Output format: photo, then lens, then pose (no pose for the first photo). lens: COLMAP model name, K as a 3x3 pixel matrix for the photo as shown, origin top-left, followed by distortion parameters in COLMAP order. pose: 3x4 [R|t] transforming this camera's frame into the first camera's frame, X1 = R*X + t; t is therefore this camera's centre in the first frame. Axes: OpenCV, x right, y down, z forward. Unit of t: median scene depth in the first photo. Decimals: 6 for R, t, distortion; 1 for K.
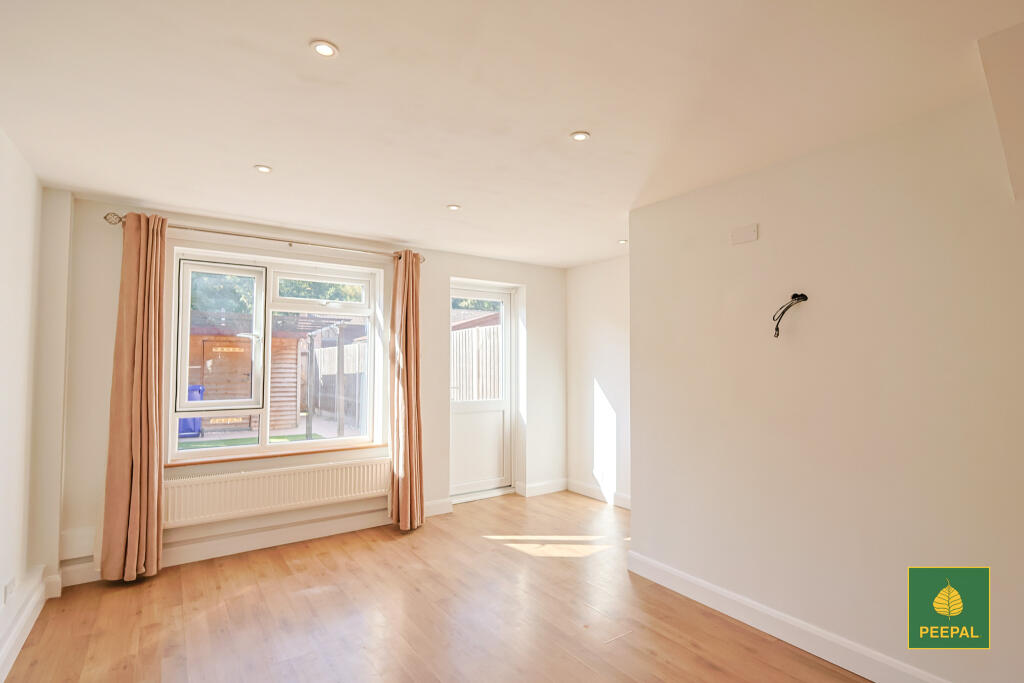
lens RADIAL K [[501.1, 0, 512.2], [0, 501.1, 341.1], [0, 0, 1]] dist [-0.013679, 0.004095]
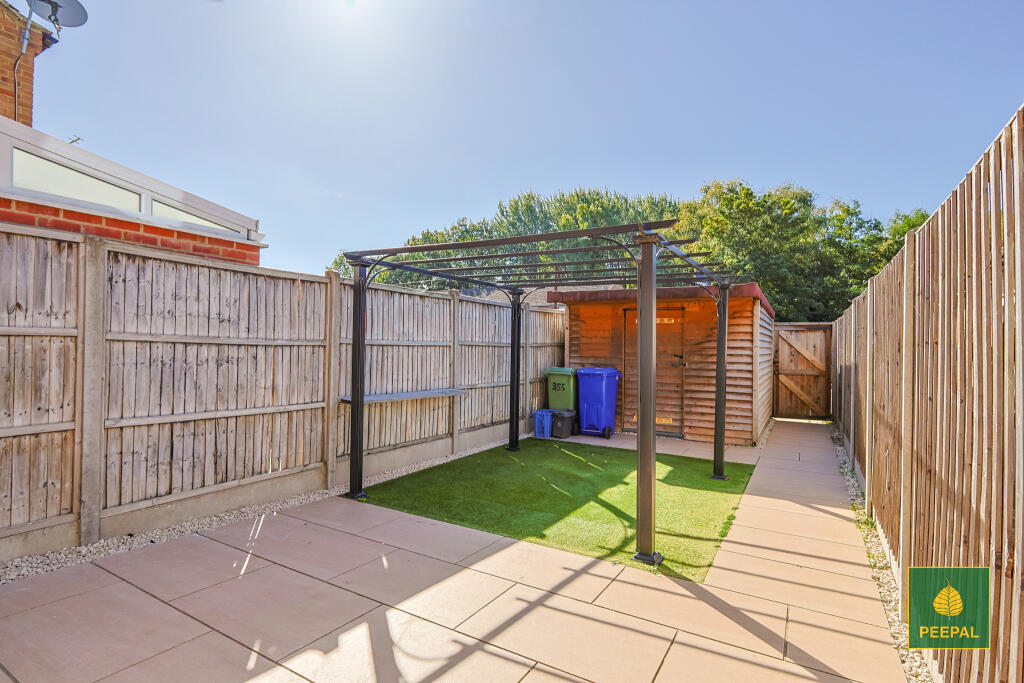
lens RADIAL K [[501.1, 0, 513.1], [0, 501.1, 340.3], [0, 0, 1]] dist [-0.013679, 0.004095]
pose [[0.401199, -0.005560, -0.915974, 0.006583], [0.022327, 0.999744, 0.003710, 0.036090], [0.915719, -0.021939, 0.401221, 0.493313]]
